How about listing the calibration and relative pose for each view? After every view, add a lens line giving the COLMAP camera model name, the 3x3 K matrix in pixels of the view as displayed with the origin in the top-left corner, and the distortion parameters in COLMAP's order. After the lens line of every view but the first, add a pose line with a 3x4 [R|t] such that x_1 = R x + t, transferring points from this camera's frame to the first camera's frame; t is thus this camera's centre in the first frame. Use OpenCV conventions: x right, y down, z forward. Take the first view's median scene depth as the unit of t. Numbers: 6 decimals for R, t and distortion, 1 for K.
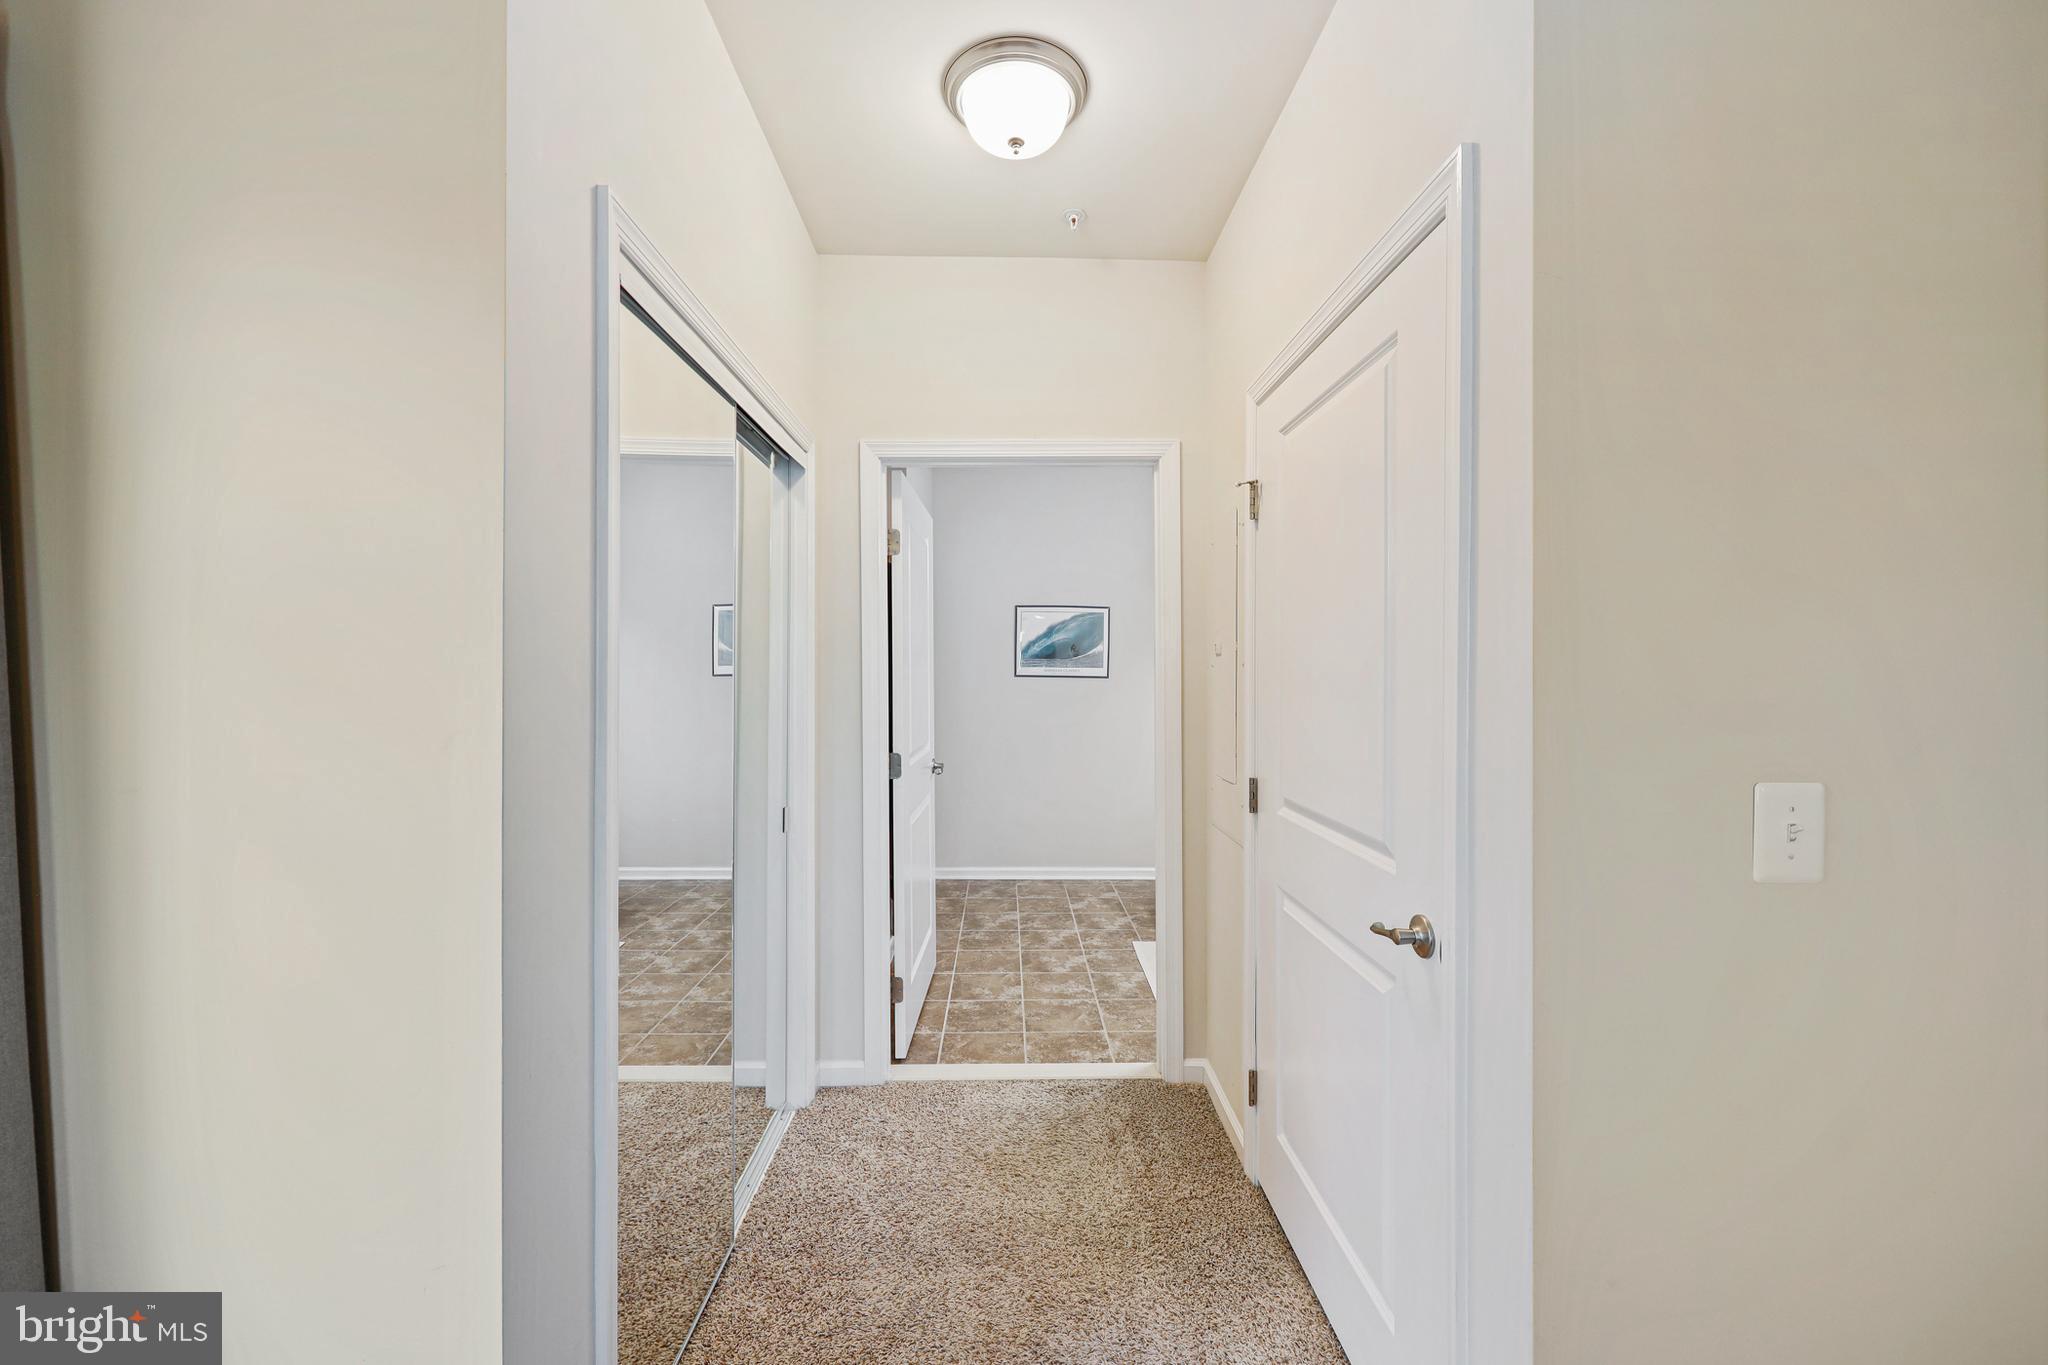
lens RADIAL K [[824.9, 0, 1021.3], [0, 824.9, 669.7], [0, 0, 1]] dist [-0.003653, -0.000465]
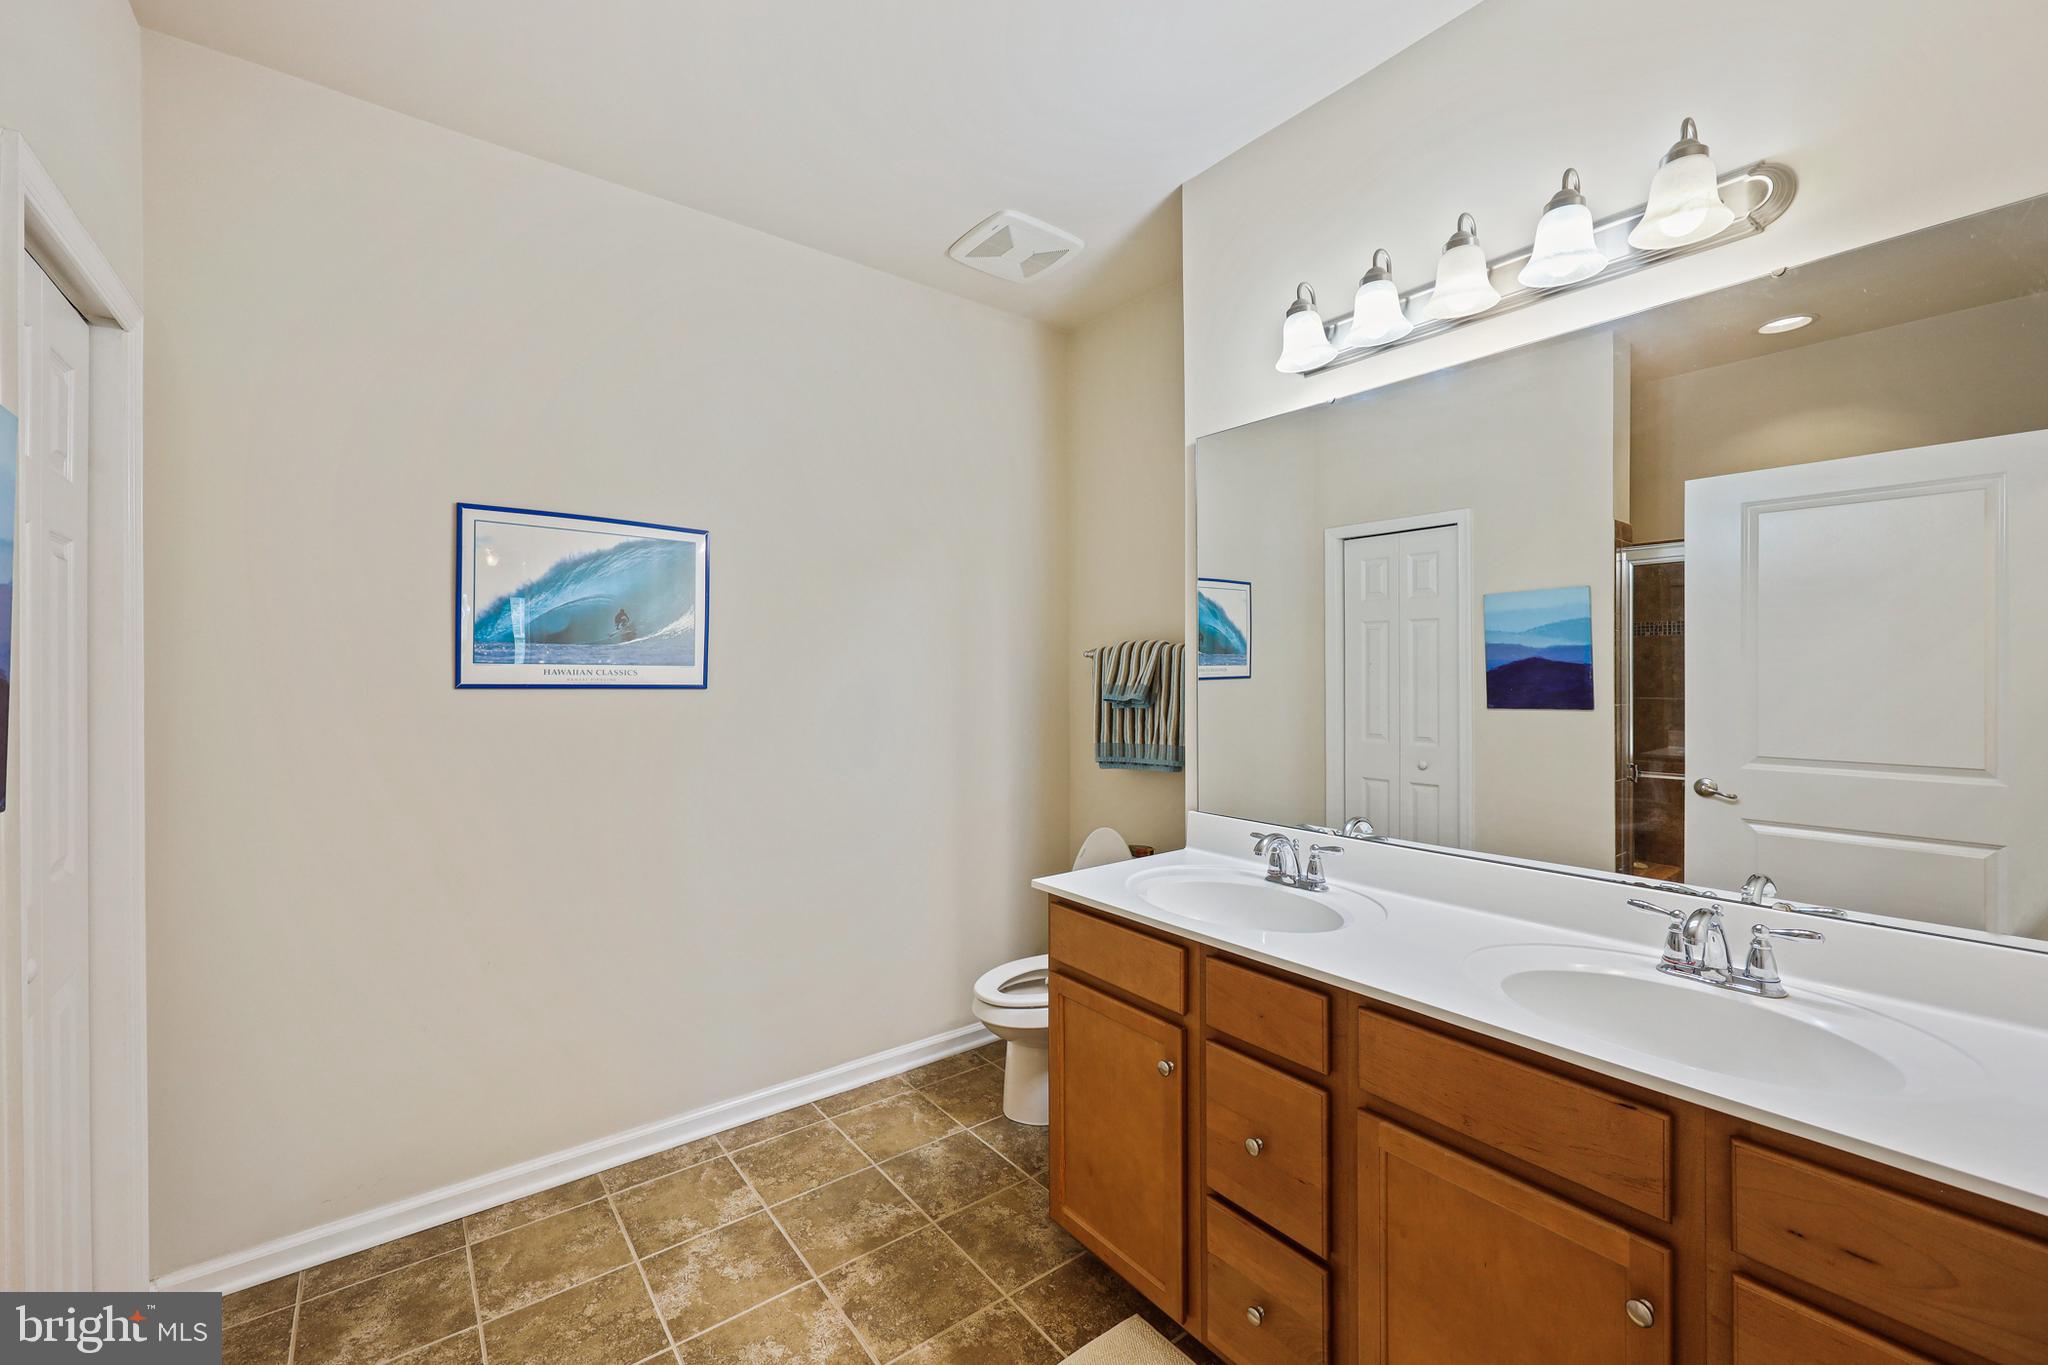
lens RADIAL K [[824.9, 0, 978.4], [0, 824.9, 682.0], [0, 0, 1]] dist [-0.003653, -0.000465]
pose [[0.819543, -0.005164, 0.572994, -0.029824], [0.002008, 0.999979, 0.006141, 0.003857], [-0.573014, -0.003882, 0.819537, 0.554308]]
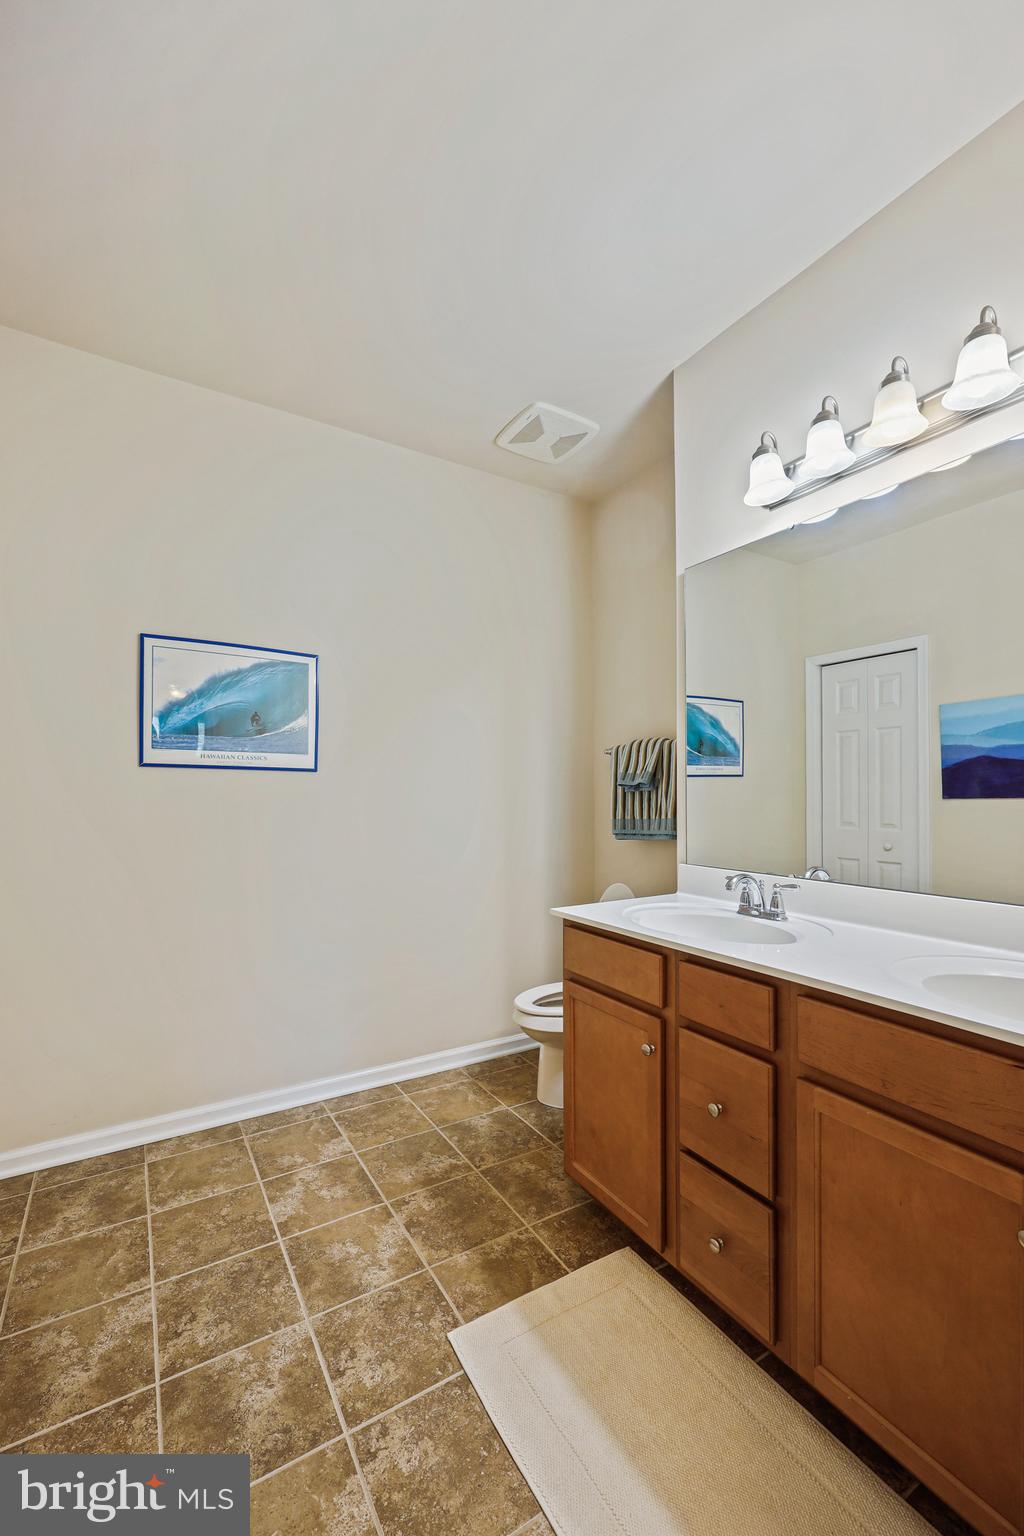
lens RADIAL K [[618.7, 0, 481.3], [0, 618.7, 810.3], [0, 0, 1]] dist [-0.003653, -0.000465]
pose [[0.879272, -0.001986, 0.476316, -0.004913], [-0.000729, 0.999985, 0.005515, 0.036331], [-0.476320, -0.005196, 0.879257, 0.545306]]
